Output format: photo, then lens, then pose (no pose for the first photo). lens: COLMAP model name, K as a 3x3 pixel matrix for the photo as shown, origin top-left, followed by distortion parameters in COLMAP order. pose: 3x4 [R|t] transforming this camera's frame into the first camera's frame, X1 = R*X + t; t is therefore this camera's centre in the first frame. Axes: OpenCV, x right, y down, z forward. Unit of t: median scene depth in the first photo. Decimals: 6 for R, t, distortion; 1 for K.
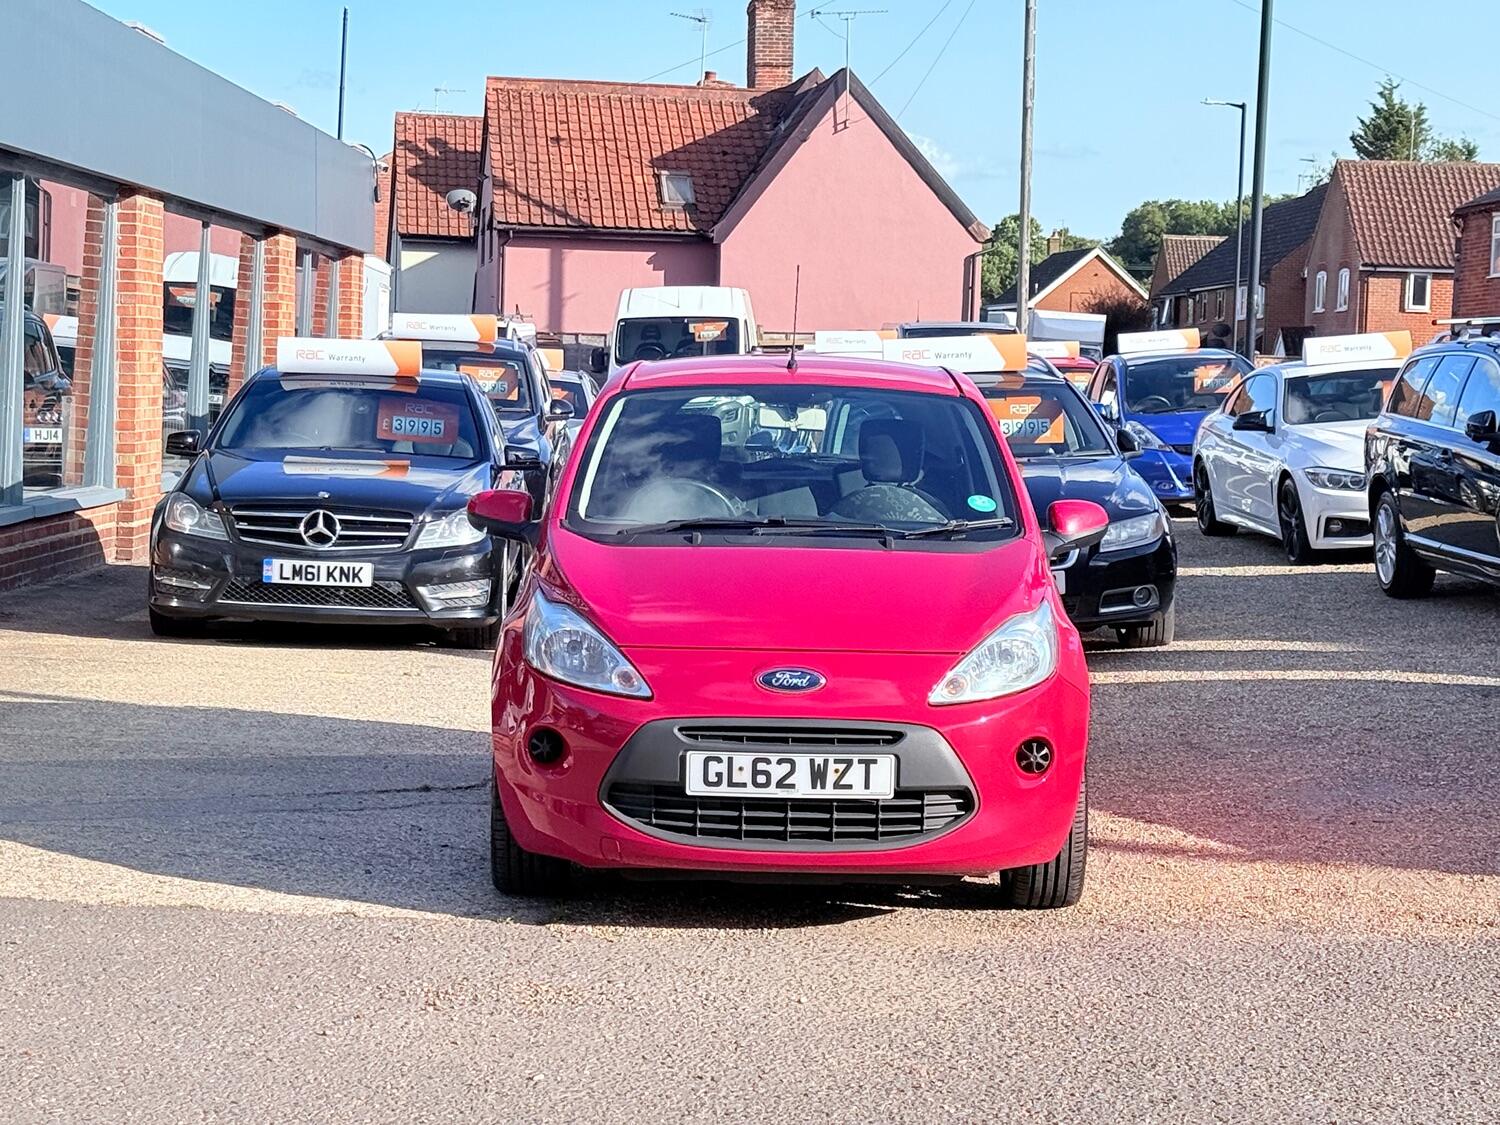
lens RADIAL K [[2995.9, 0, 778.6], [0, 2995.9, 564.7], [0, 0, 1]] dist [0.120364, 0.000000]
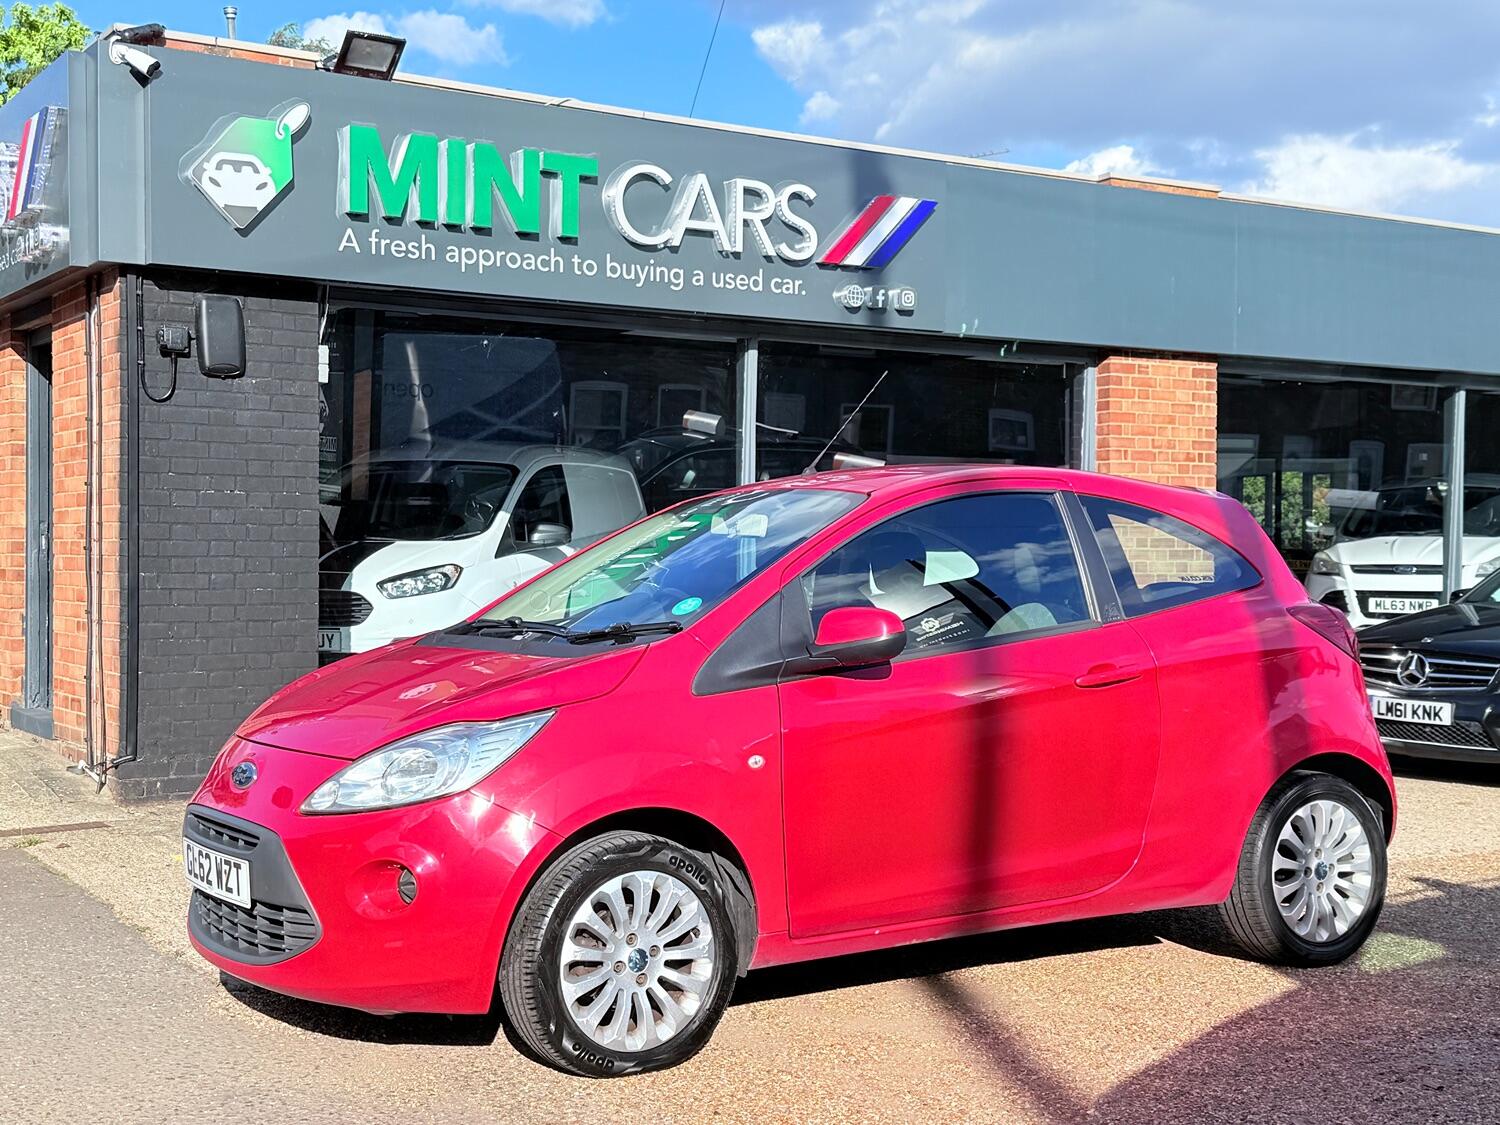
lens RADIAL K [[1925.1, 0, 774.8], [0, 1925.1, 574.5], [0, 0, 1]] dist [0.134897, 0.000000]
pose [[0.538819, -0.018195, -0.842225, 0.522492], [-0.043861, 0.997805, -0.049617, -0.002008], [0.841279, 0.063676, 0.536838, 0.662313]]
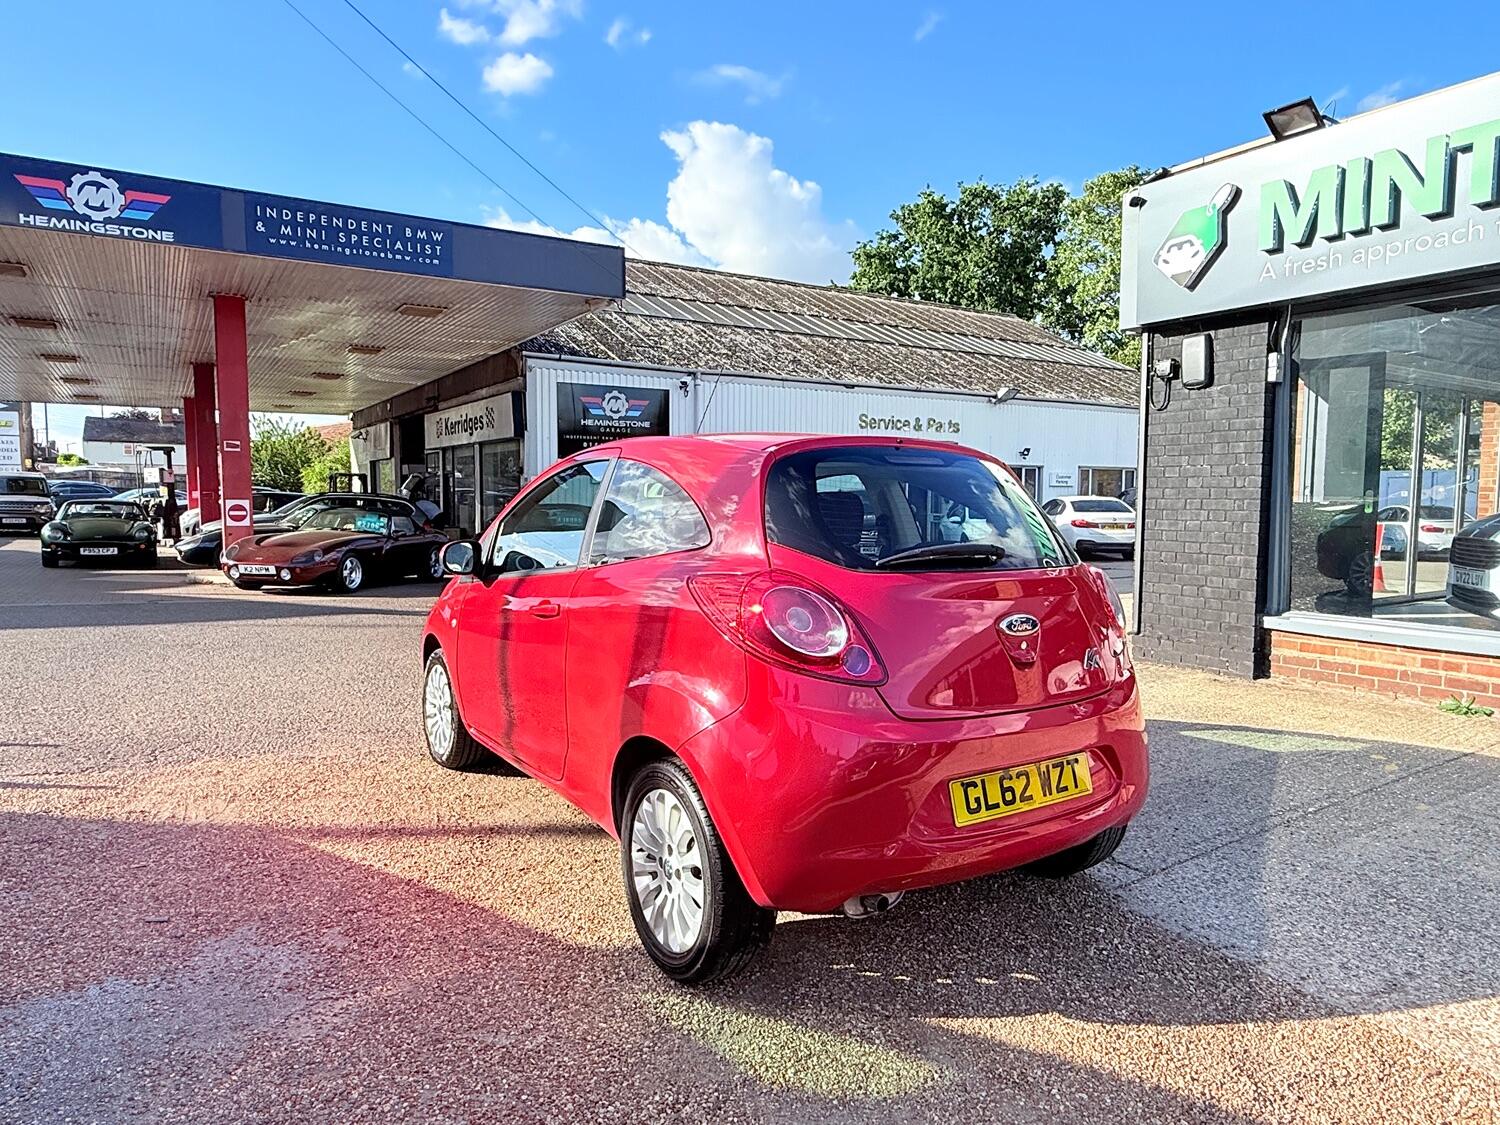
lens RADIAL K [[937.3, 0, 753.4], [0, 937.3, 578.6], [0, 0, 1]] dist [-0.001265, -0.000122]
pose [[-0.840931, 0.009217, -0.541064, 0.212090], [-0.066944, 0.990403, 0.120916, -0.058852], [0.536986, 0.137903, -0.832243, 1.367931]]
